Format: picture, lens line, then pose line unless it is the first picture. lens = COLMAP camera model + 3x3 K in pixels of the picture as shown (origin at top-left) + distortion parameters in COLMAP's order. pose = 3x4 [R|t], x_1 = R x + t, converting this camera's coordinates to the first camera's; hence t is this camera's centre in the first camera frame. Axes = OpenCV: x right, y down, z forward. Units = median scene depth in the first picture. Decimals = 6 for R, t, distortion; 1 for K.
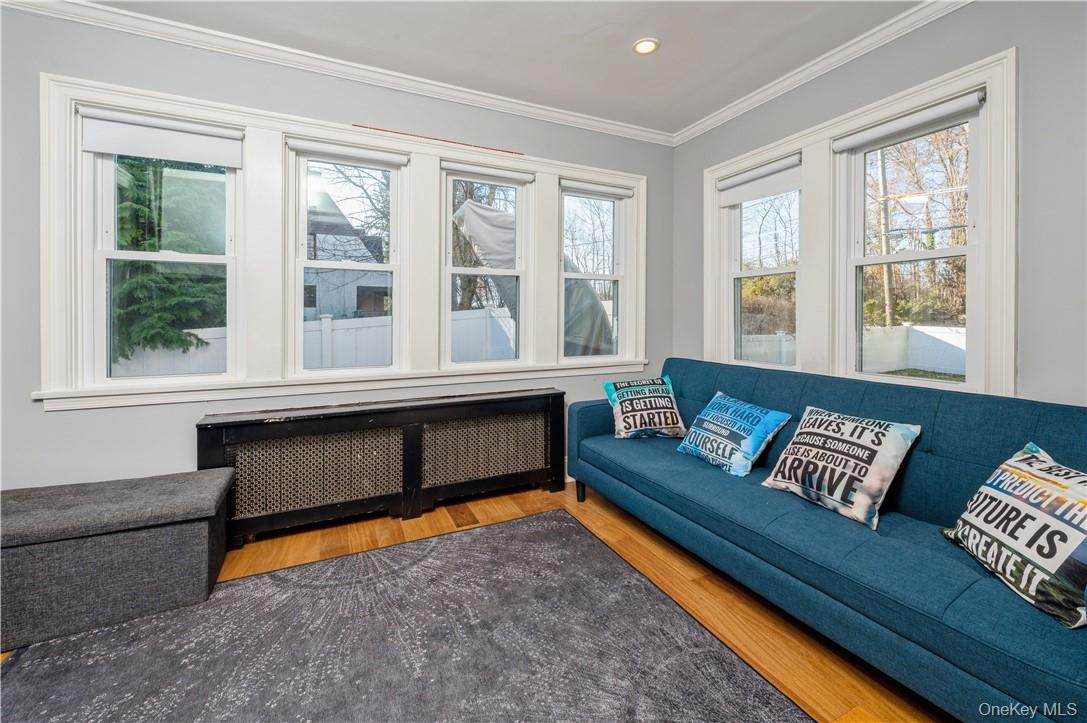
lens RADIAL K [[449.8, 0, 545.8], [0, 449.8, 315.7], [0, 0, 1]] dist [-0.000101, -0.000440]
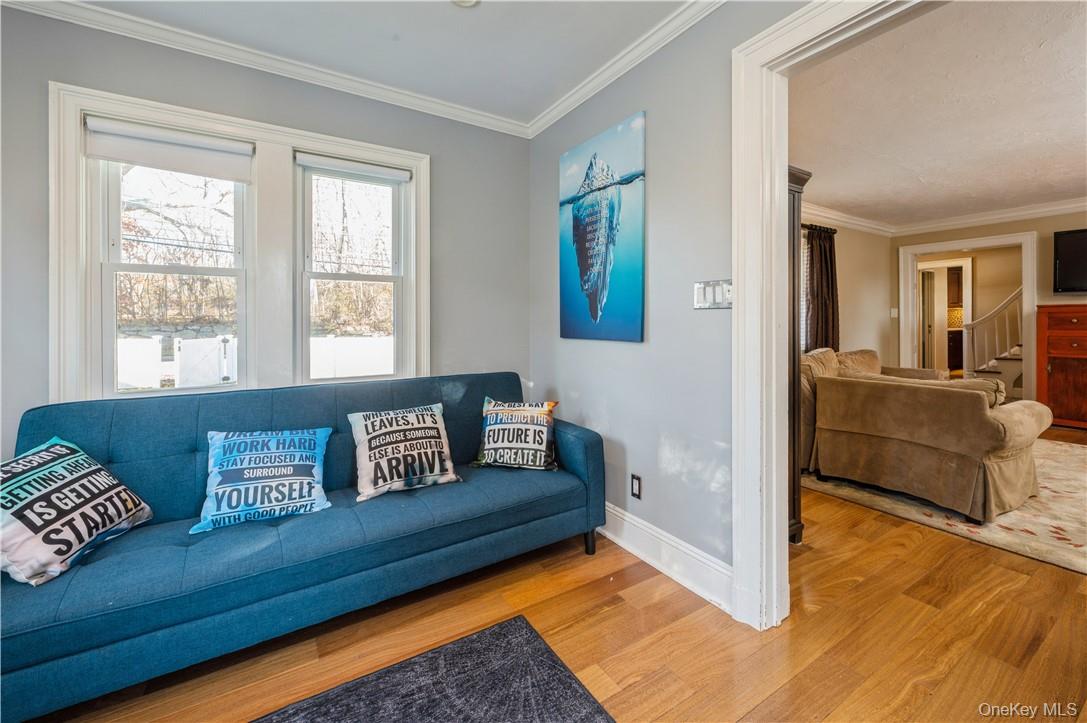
lens RADIAL K [[446.7, 0, 557.2], [0, 446.7, 327.5], [0, 0, 1]] dist [0.001322, 0.000272]
pose [[-0.129665, -0.004110, 0.991549, -0.567218], [0.006721, 0.999965, 0.005024, 0.000623], [-0.991535, 0.007316, -0.129633, 0.756501]]
